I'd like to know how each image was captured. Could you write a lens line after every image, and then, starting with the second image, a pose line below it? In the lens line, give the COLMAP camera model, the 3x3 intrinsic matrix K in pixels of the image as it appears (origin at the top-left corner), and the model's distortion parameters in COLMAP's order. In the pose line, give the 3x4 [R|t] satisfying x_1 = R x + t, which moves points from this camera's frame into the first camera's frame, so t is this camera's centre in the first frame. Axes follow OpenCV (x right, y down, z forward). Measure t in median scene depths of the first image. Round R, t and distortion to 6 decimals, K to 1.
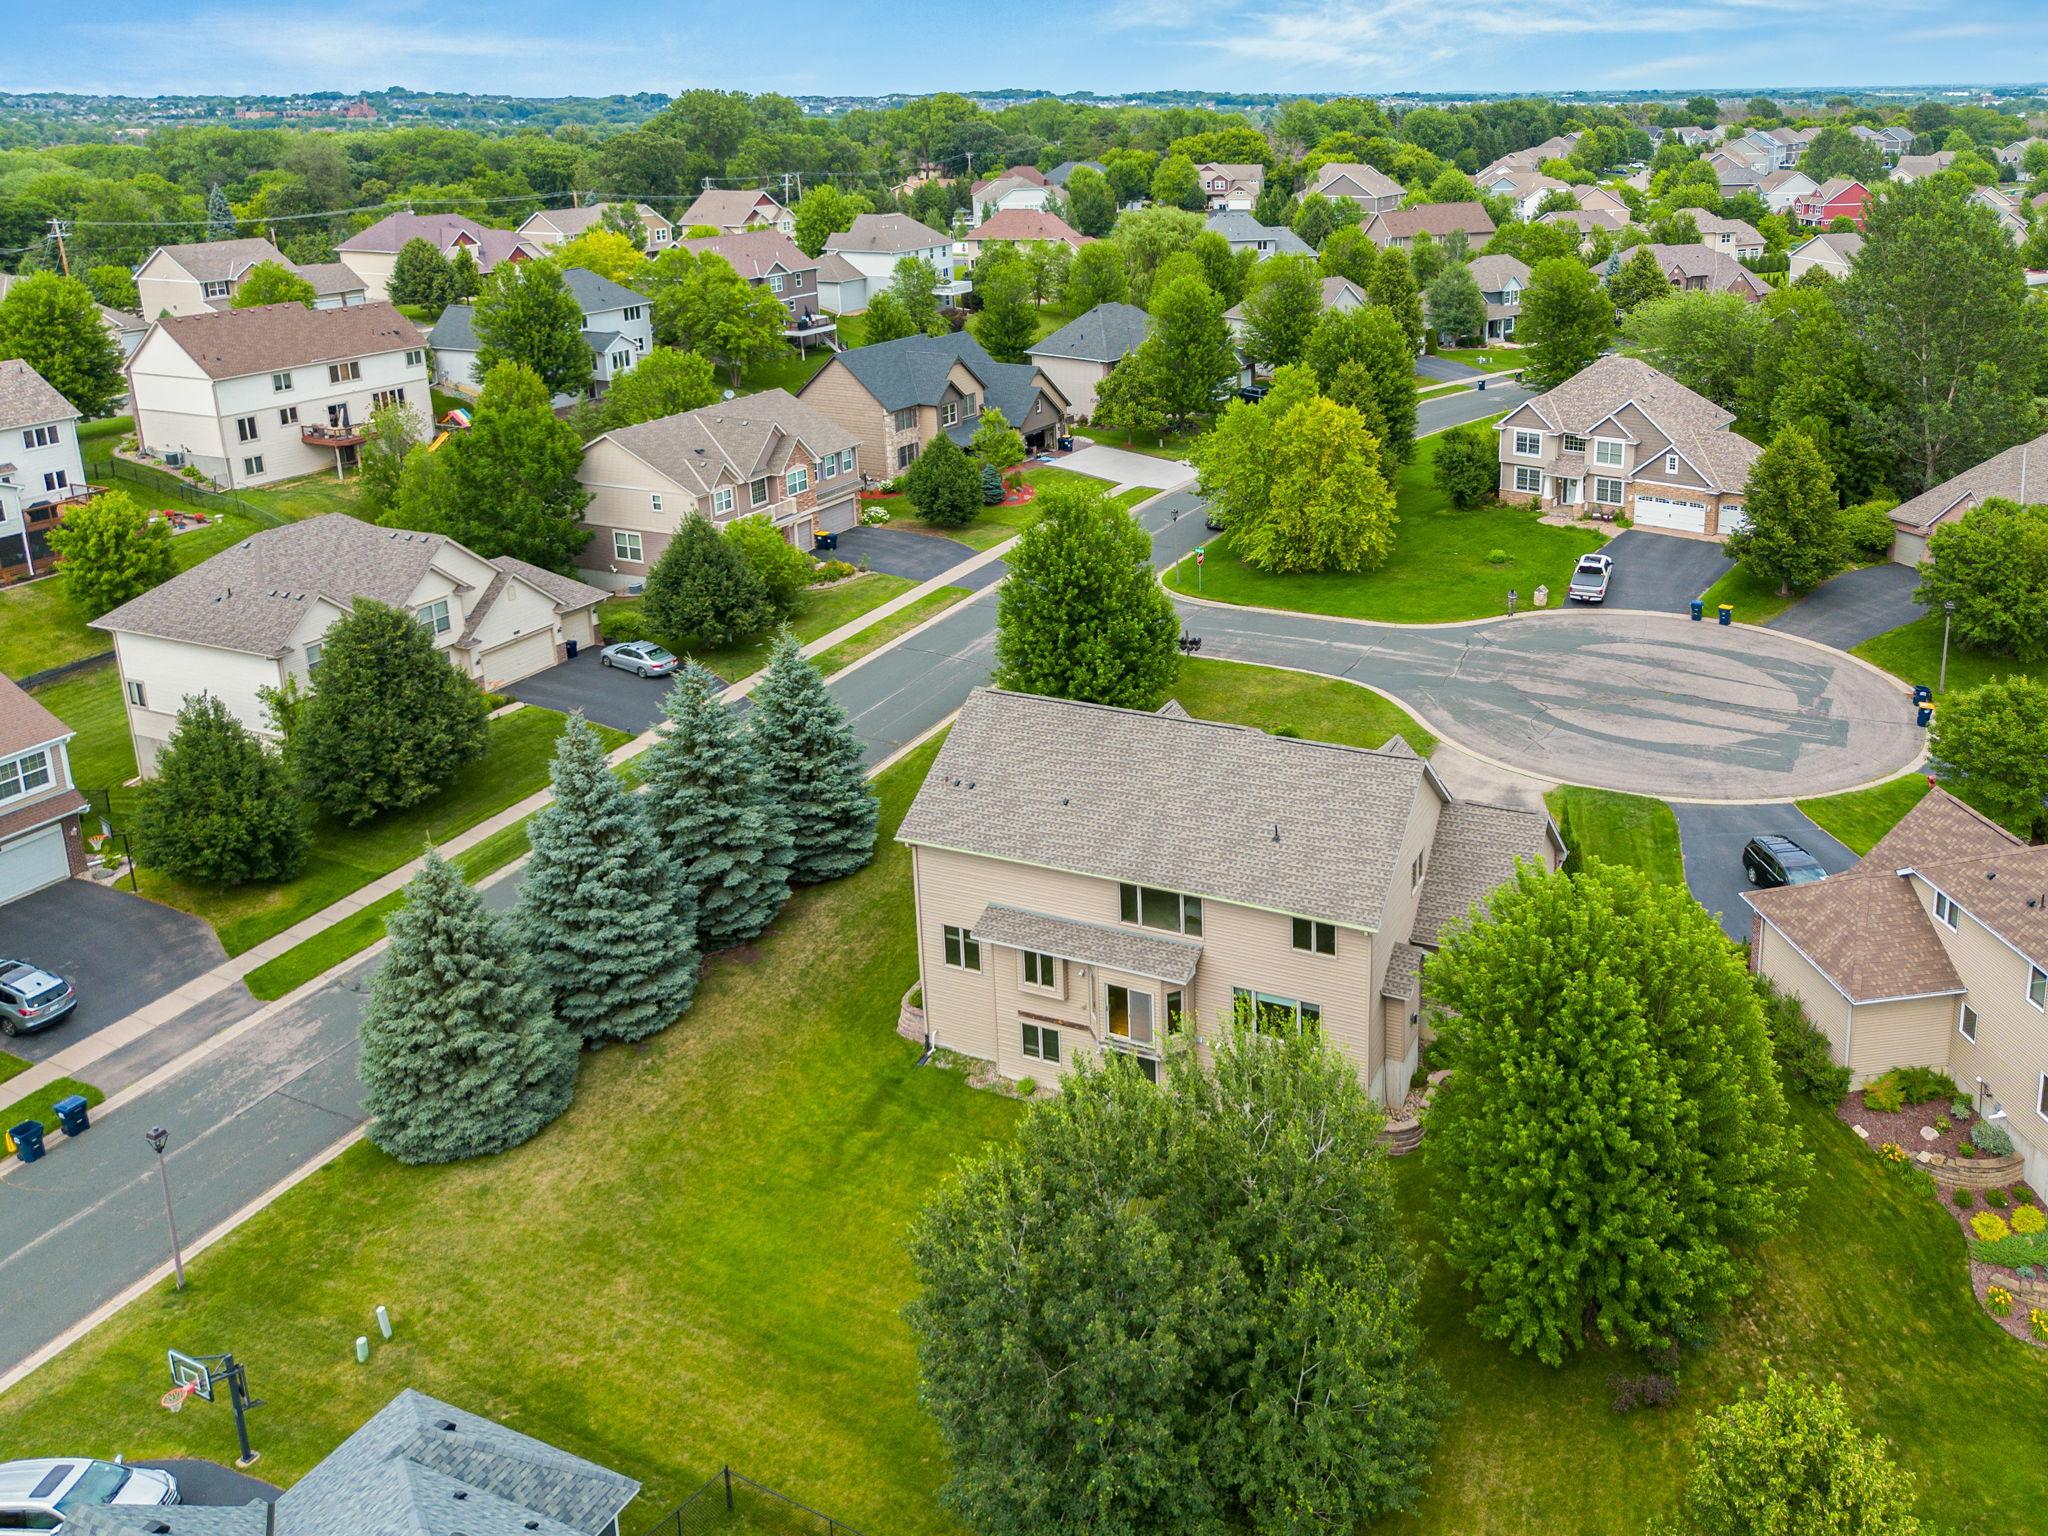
lens RADIAL K [[1526.7, 0, 1212.8], [0, 1526.7, 581.6], [0, 0, 1]] dist [0.123102, -0.000749]
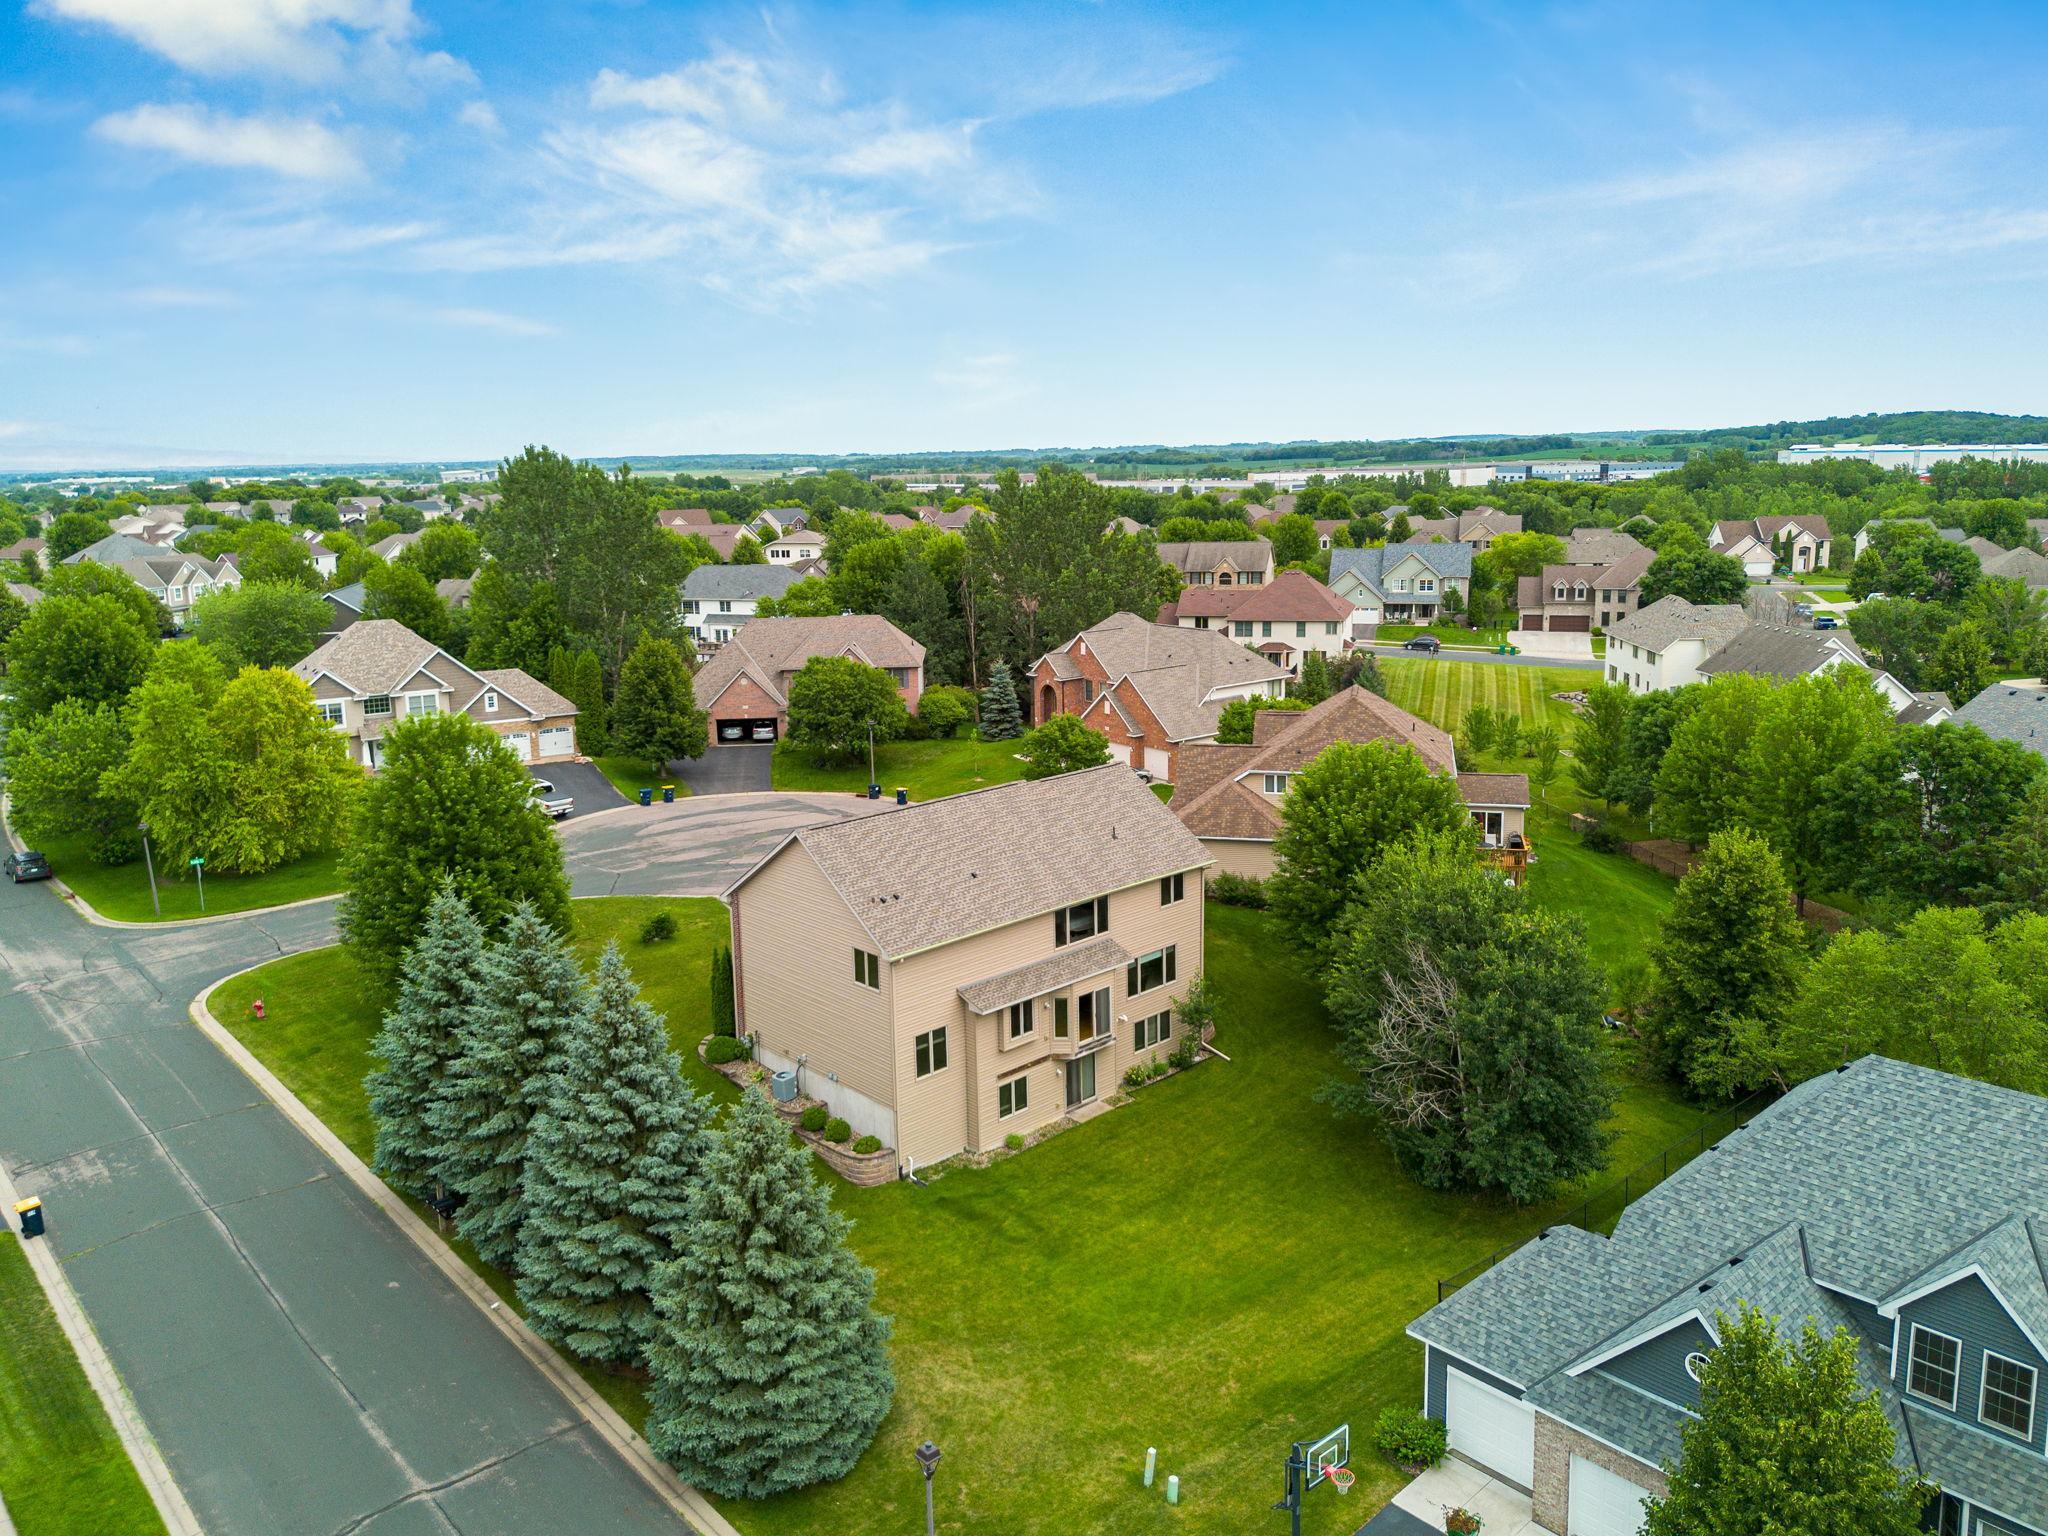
lens RADIAL K [[1454.6, 0, 1048.8], [0, 1454.6, 708.5], [0, 0, 1]] dist [0.125024, -0.223761]
pose [[0.403368, -0.148471, 0.902912, -0.957386], [0.281810, 0.958943, 0.031788, 0.009756], [-0.870561, 0.241627, 0.428648, 0.452085]]
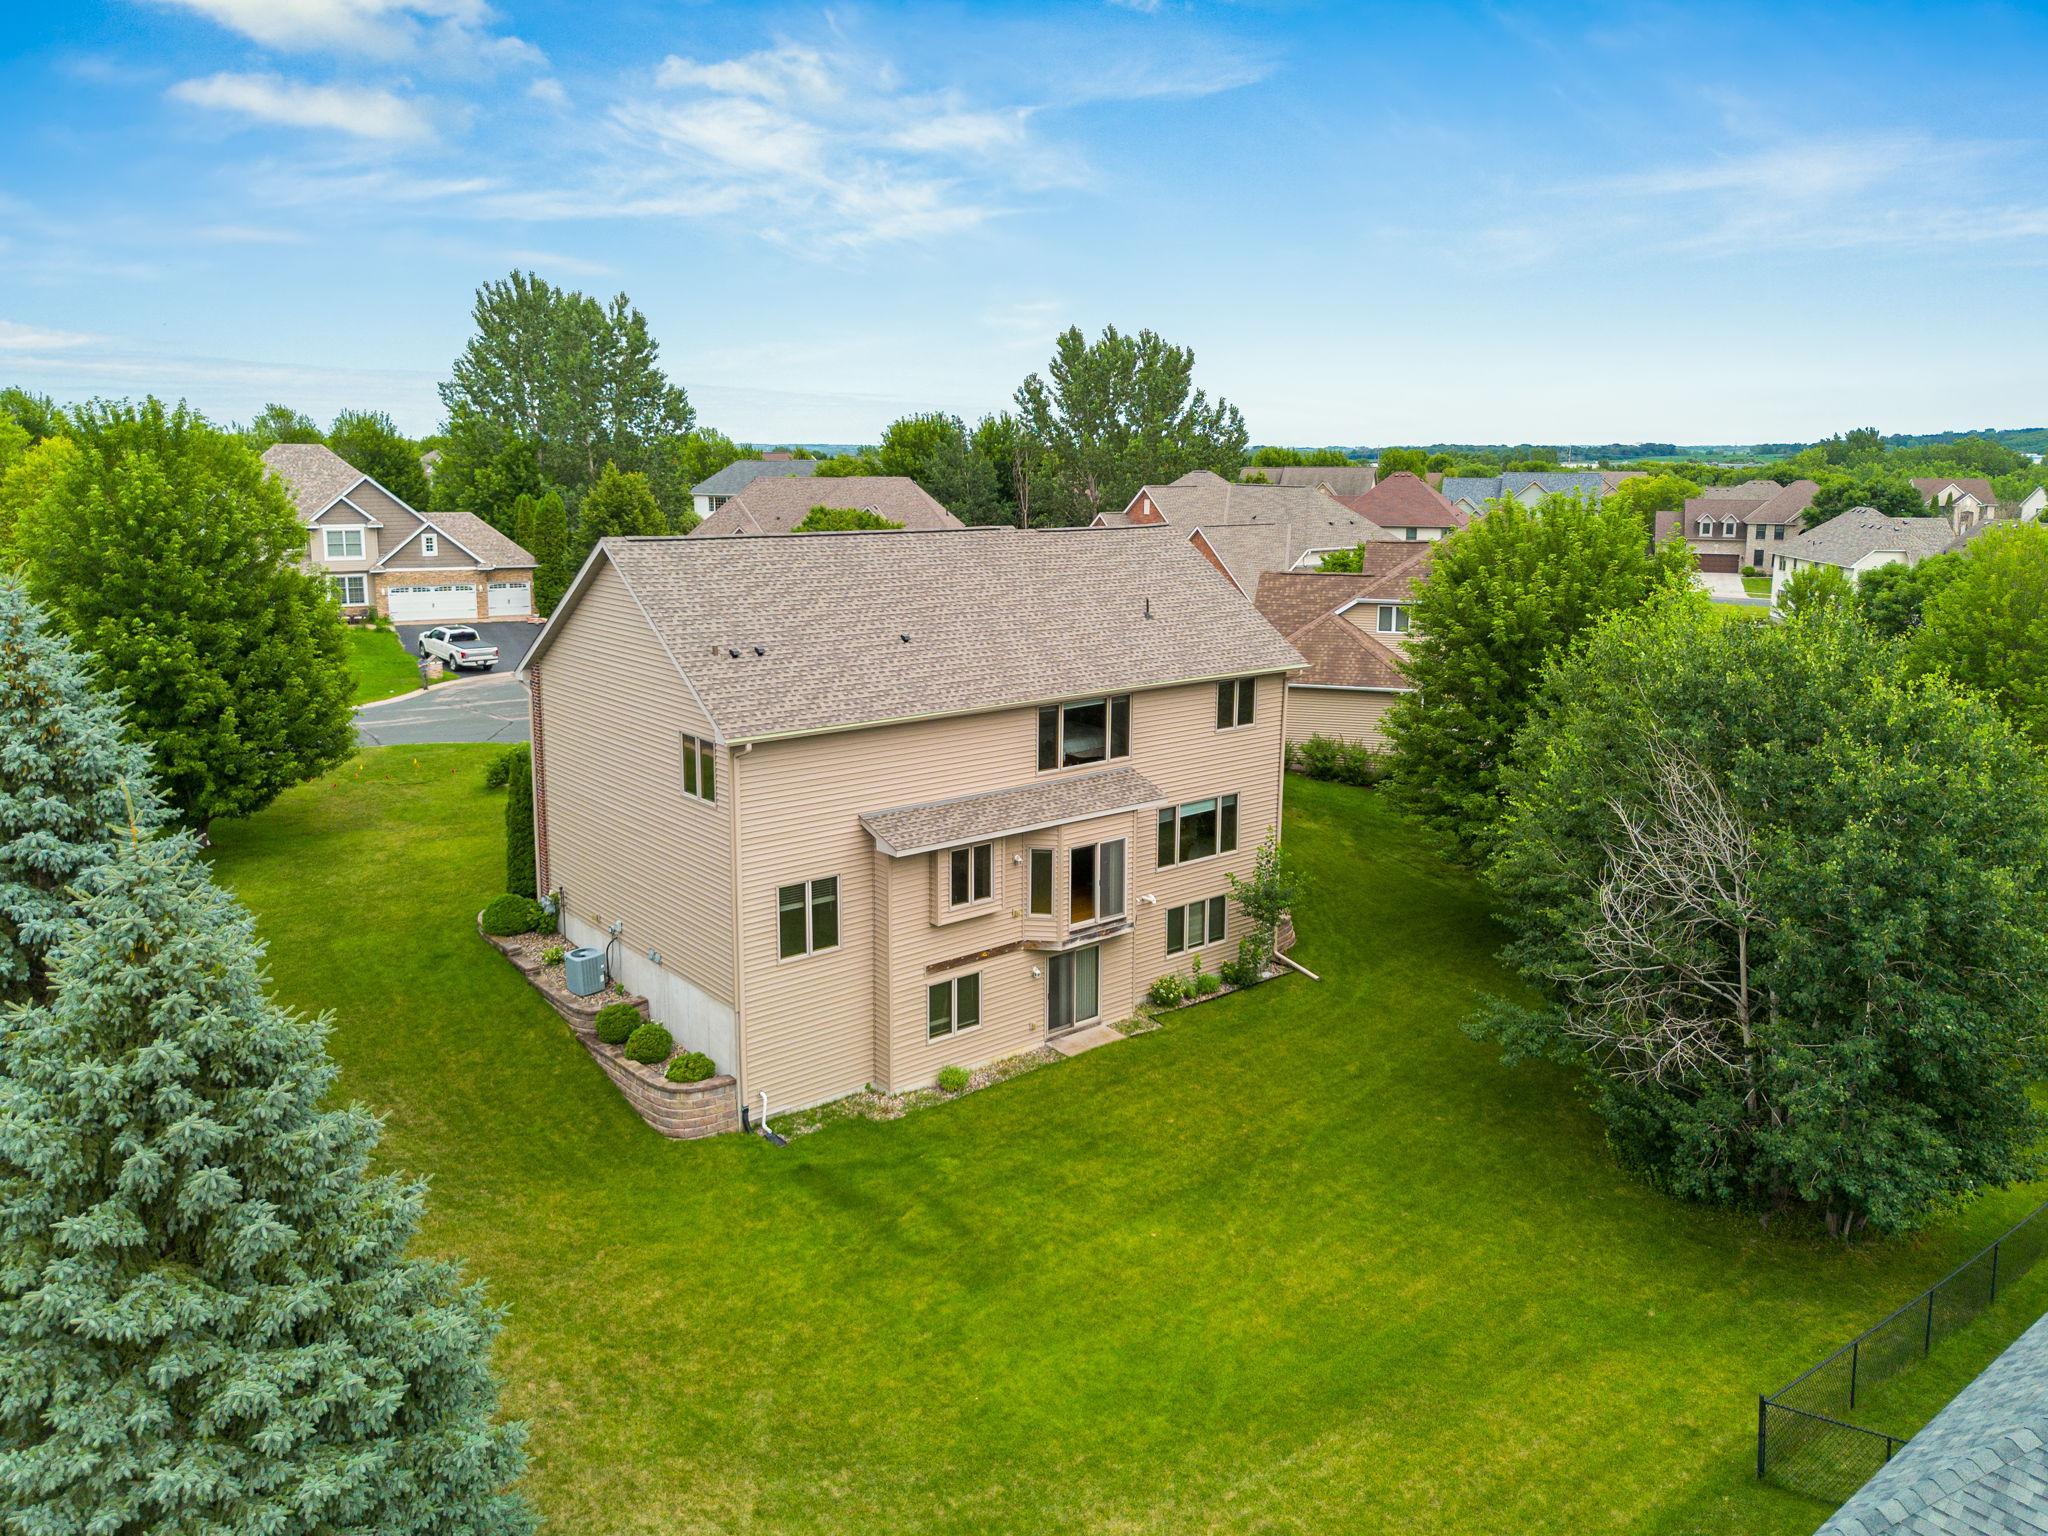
lens RADIAL K [[1456.3, 0, 1047.4], [0, 1456.3, 678.8], [0, 0, 1]] dist [0.080404, -0.085360]
pose [[0.461958, -0.126014, 0.877904, -0.596837], [0.248597, 0.968572, 0.008215, 0.162961], [-0.851348, 0.214449, 0.478767, 0.617069]]
